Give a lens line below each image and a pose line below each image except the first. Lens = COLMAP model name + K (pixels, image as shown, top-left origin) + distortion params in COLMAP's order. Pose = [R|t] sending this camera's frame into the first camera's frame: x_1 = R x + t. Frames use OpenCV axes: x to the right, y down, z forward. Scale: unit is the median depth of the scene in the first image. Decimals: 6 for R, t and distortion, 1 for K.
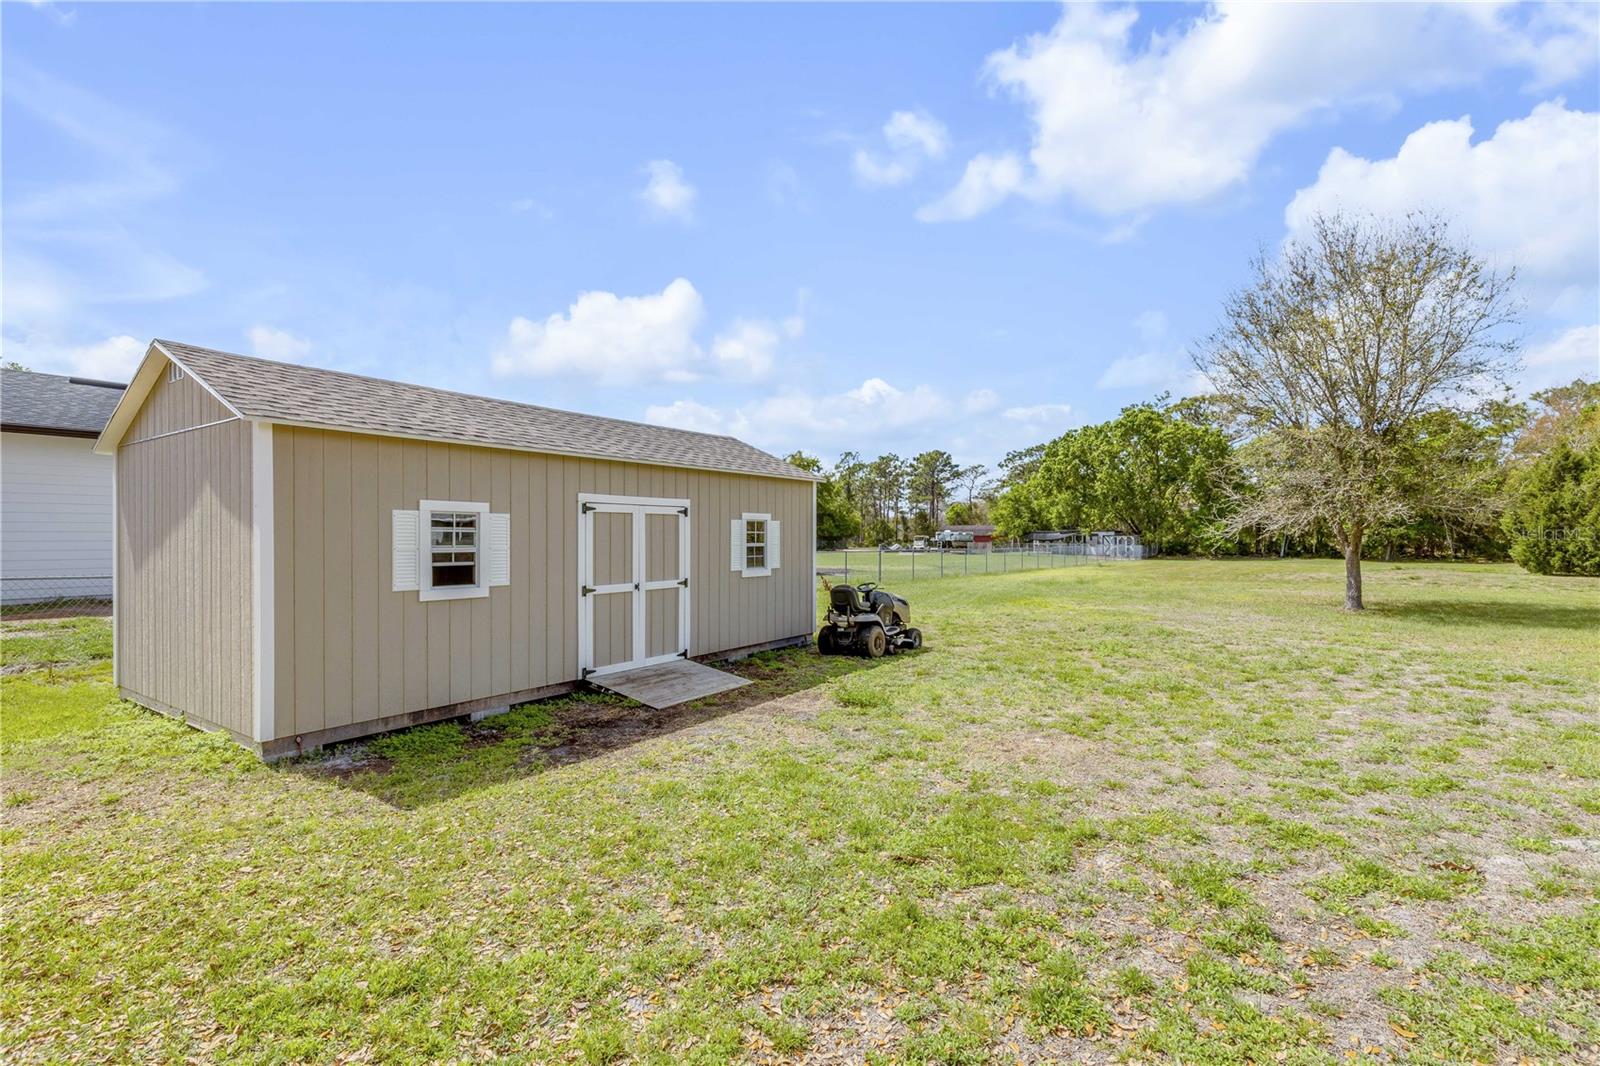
lens RADIAL K [[729.6, 0, 800.0], [0, 729.6, 533.0], [0, 0, 1]] dist [-0.001051, 0.000142]
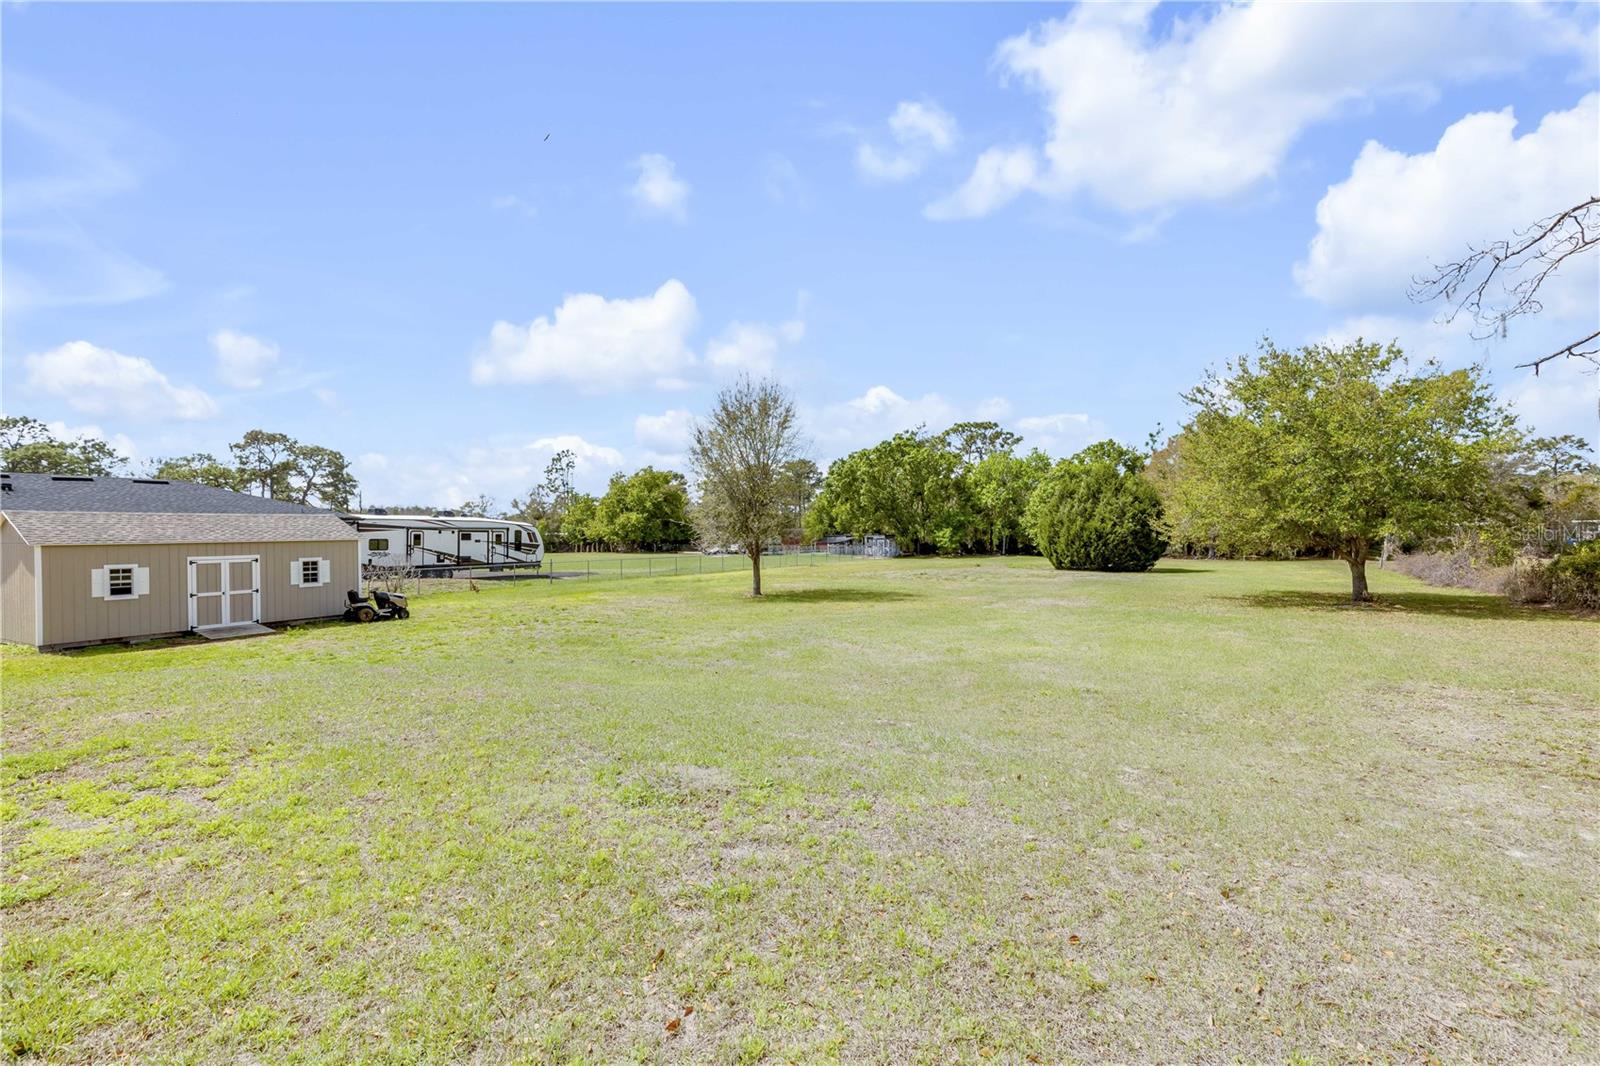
lens RADIAL K [[729.6, 0, 800.0], [0, 729.6, 533.0], [0, 0, 1]] dist [-0.001051, 0.000142]
pose [[0.999579, -0.027177, -0.010178, 1.690712], [0.027215, 0.999623, 0.003640, -0.081574], [0.010075, -0.003915, 0.999942, -1.379558]]
